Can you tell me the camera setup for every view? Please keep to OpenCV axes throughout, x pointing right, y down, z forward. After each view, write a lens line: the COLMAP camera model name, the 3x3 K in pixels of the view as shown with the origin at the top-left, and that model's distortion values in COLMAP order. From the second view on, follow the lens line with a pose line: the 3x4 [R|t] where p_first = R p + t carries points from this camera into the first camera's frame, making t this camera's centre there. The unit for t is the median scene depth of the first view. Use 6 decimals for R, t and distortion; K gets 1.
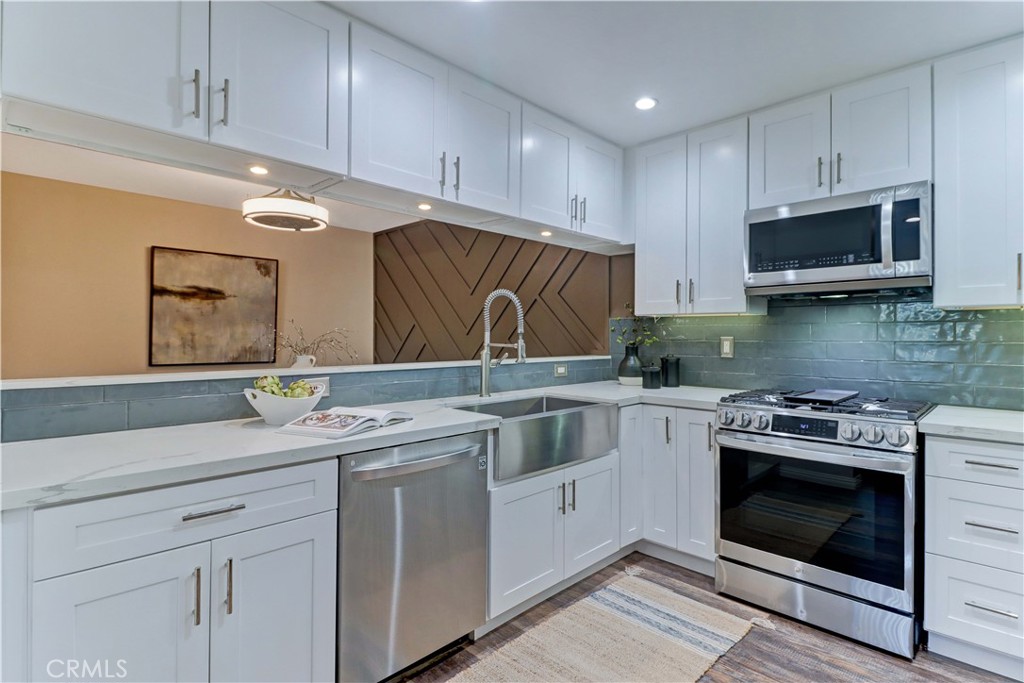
lens RADIAL K [[505.7, 0, 520.6], [0, 505.7, 334.6], [0, 0, 1]] dist [0.002837, 0.000330]
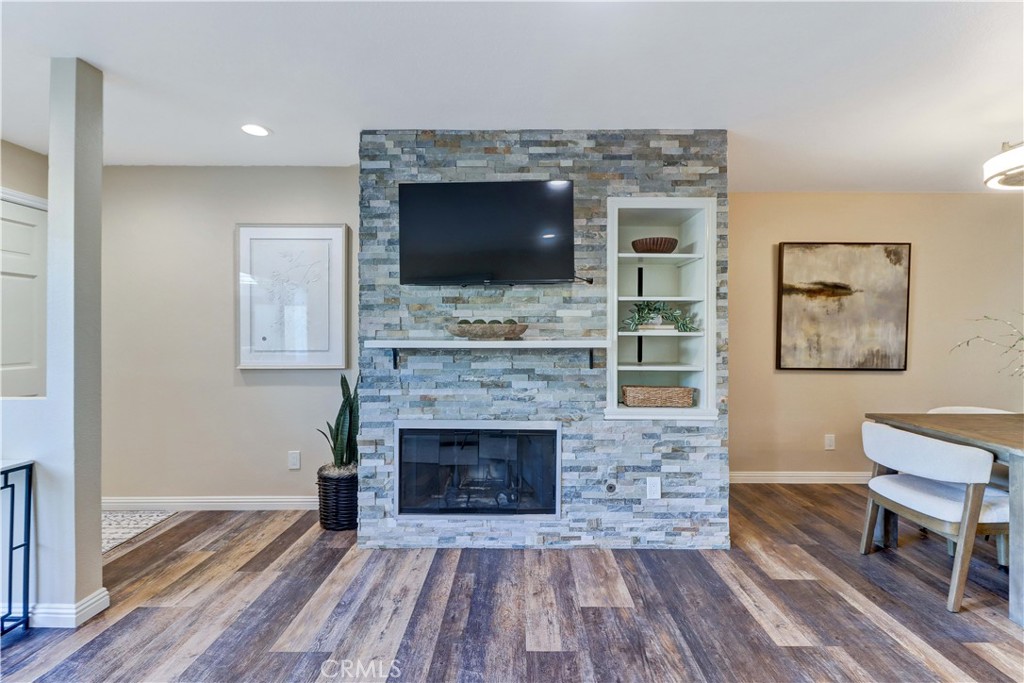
lens RADIAL K [[477.3, 0, 518.9], [0, 477.3, 332.0], [0, 0, 1]] dist [0.022487, -0.013405]
pose [[0.697609, -0.005146, -0.716460, -0.590062], [0.002491, 0.999986, -0.004757, -0.006220], [0.716474, 0.001534, 0.697612, 0.028272]]
